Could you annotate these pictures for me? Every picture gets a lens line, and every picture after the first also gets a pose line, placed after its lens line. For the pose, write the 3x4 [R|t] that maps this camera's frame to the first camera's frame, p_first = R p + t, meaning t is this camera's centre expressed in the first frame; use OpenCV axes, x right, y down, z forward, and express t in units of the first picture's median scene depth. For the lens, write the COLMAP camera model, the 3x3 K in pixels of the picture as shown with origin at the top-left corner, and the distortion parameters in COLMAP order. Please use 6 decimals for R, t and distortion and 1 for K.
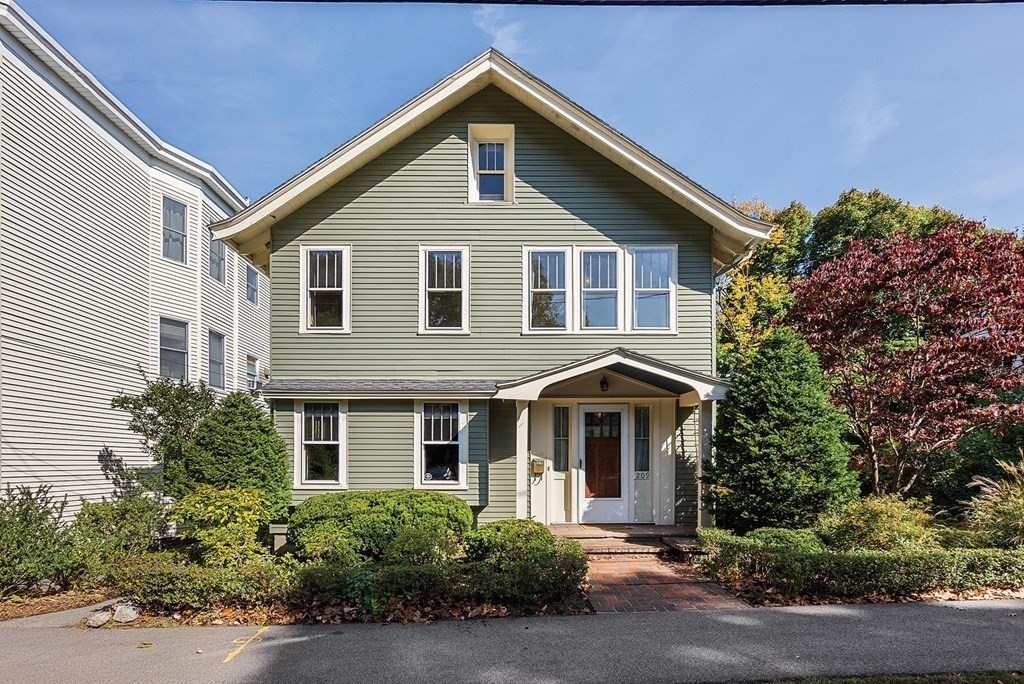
lens RADIAL K [[473.6, 0, 456.4], [0, 473.6, 456.2], [0, 0, 1]] dist [-0.002121, 0.000280]
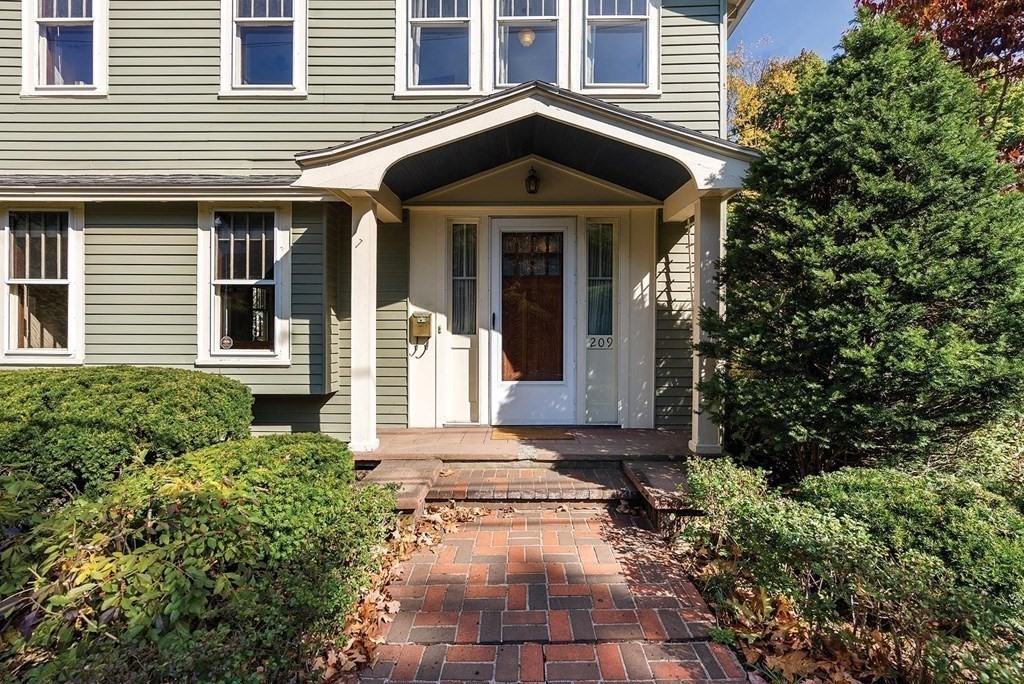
lens RADIAL K [[473.6, 0, 475.6], [0, 473.6, 327.0], [0, 0, 1]] dist [-0.002121, 0.000280]
pose [[0.999685, 0.006047, 0.024345, 0.229308], [-0.006043, 0.999982, -0.000263, 0.023633], [-0.024347, 0.000116, 0.999704, 0.429954]]
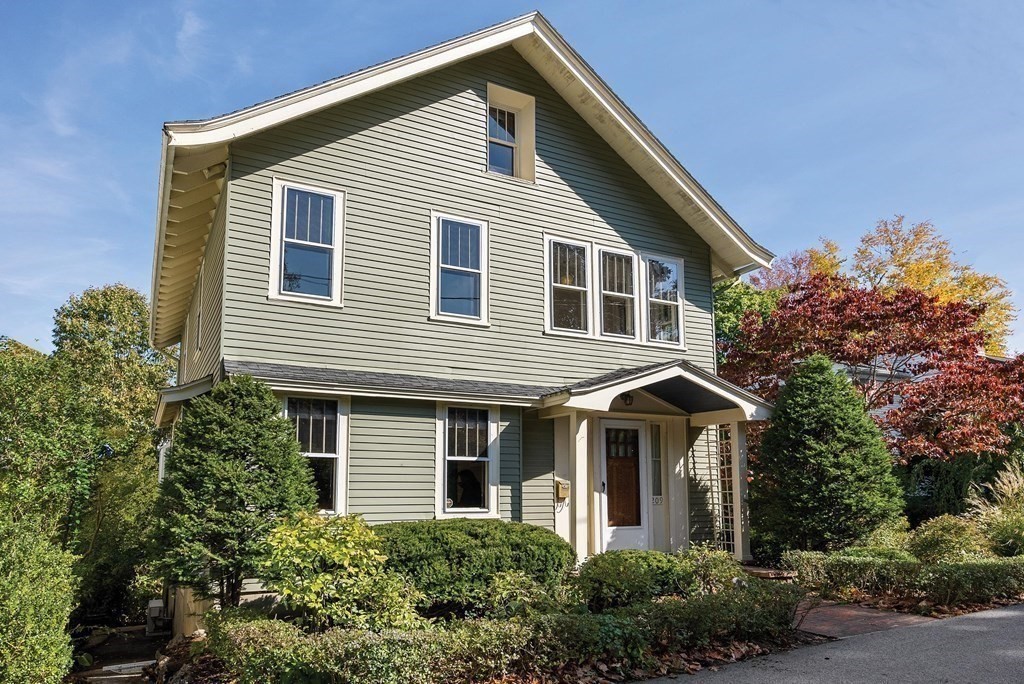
lens RADIAL K [[620.1, 0, 407.2], [0, 620.1, 426.8], [0, 0, 1]] dist [0.010577, -0.000473]
pose [[0.911266, 0.044044, 0.409457, -0.545411], [-0.003307, 0.995015, -0.099672, 0.021385], [-0.411806, 0.089473, 0.906868, 0.108864]]
